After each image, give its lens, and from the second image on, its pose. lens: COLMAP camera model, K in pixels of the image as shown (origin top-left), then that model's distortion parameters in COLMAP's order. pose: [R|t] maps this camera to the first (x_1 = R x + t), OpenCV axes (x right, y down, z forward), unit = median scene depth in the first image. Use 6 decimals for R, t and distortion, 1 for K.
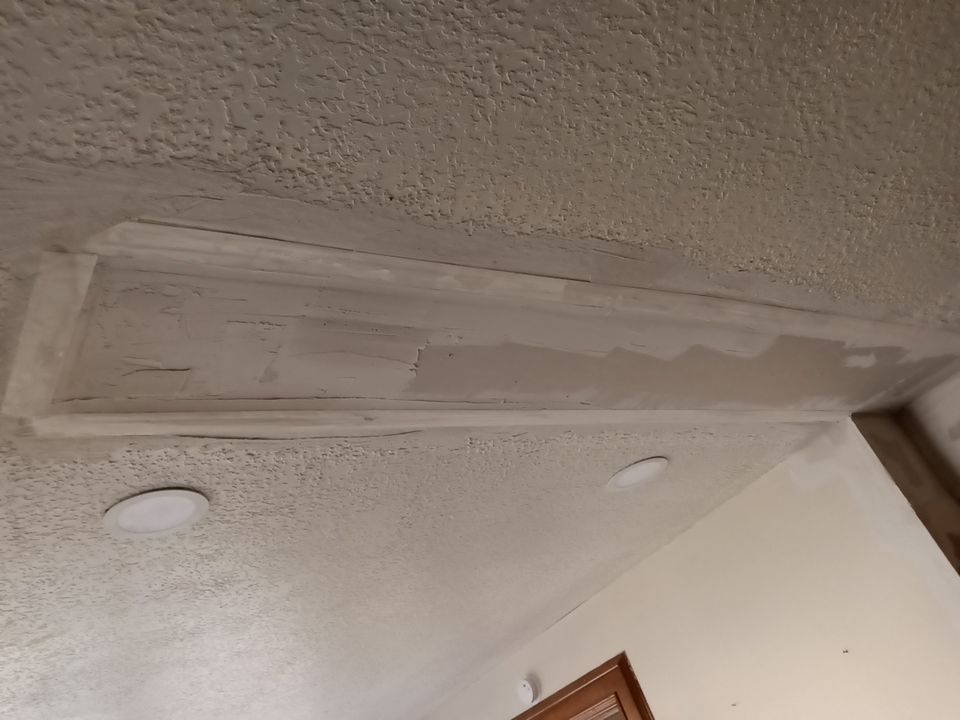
lens RADIAL K [[767.8, 0, 478.8], [0, 767.8, 363.9], [0, 0, 1]] dist [0.065860, -0.114890]
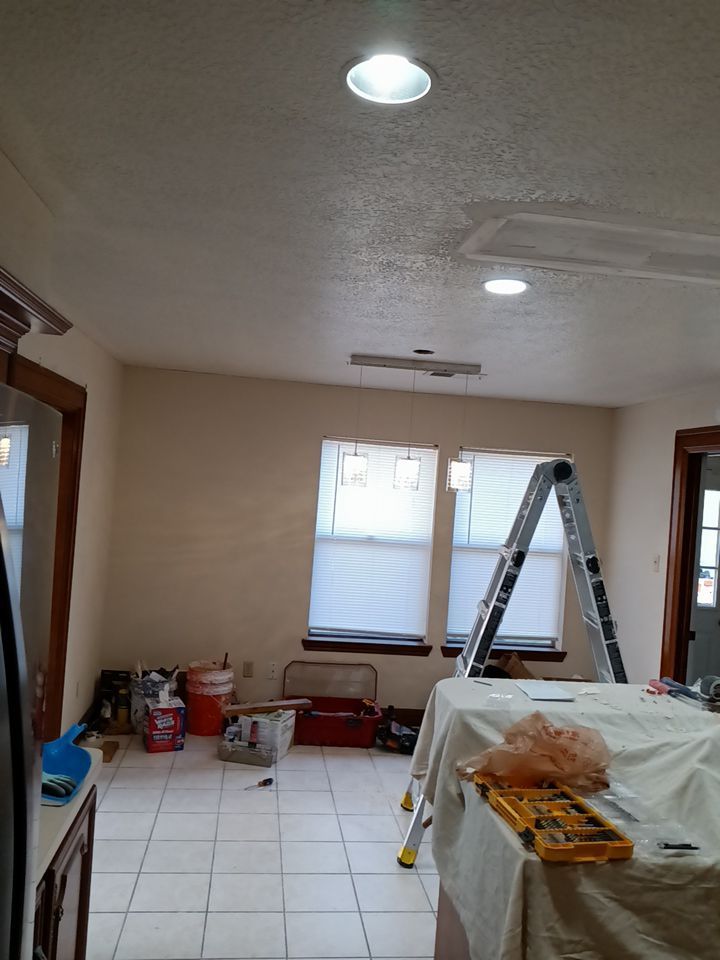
lens RADIAL K [[767.8, 0, 360.0], [0, 767.8, 480.0], [0, 0, 1]] dist [0.065860, -0.114890]
pose [[0.837984, 0.384303, -0.387420, 0.261388], [-0.095838, 0.802567, 0.588814, -0.596128], [0.537213, -0.456287, 0.709369, -0.936354]]
